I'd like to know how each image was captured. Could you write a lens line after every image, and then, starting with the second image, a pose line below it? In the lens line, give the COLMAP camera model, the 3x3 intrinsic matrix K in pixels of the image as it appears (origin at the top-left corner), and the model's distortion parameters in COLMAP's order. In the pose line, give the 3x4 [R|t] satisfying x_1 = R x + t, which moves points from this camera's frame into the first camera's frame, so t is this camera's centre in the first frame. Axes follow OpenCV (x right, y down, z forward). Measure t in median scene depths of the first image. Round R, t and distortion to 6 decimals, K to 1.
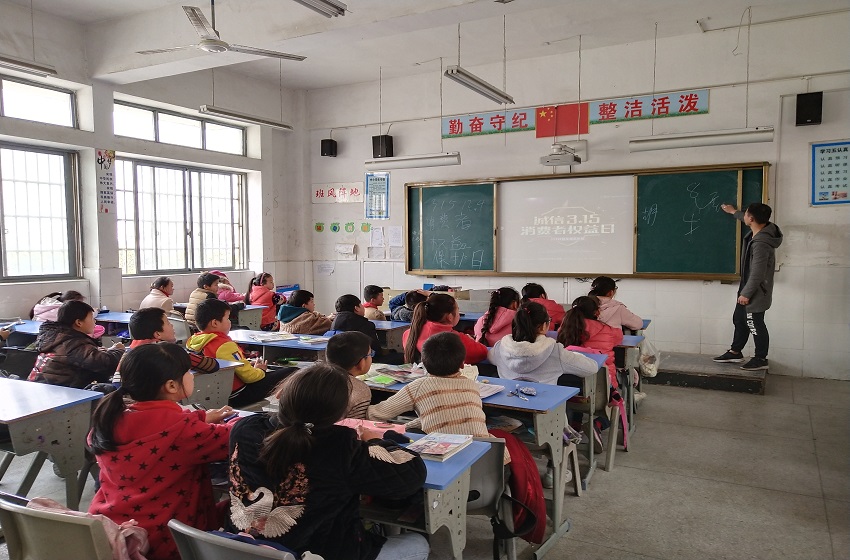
lens RADIAL K [[679.9, 0, 432.8], [0, 679.9, 262.9], [0, 0, 1]] dist [0.046393, -0.003916]
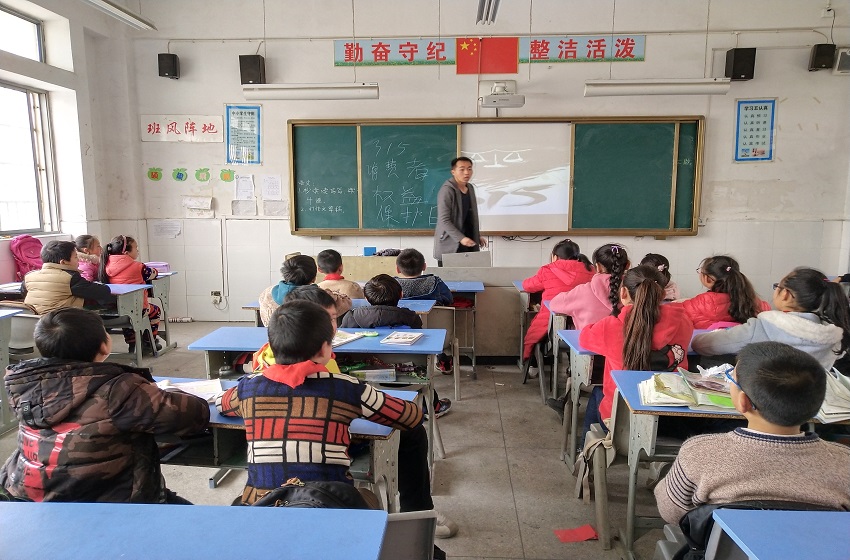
lens RADIAL K [[679.9, 0, 421.1], [0, 679.9, 277.4], [0, 0, 1]] dist [0.046393, -0.003916]
pose [[0.901474, -0.047709, 0.430196, -0.287256], [0.007601, 0.995498, 0.094474, -0.010001], [-0.432766, -0.081896, 0.897779, 0.236855]]
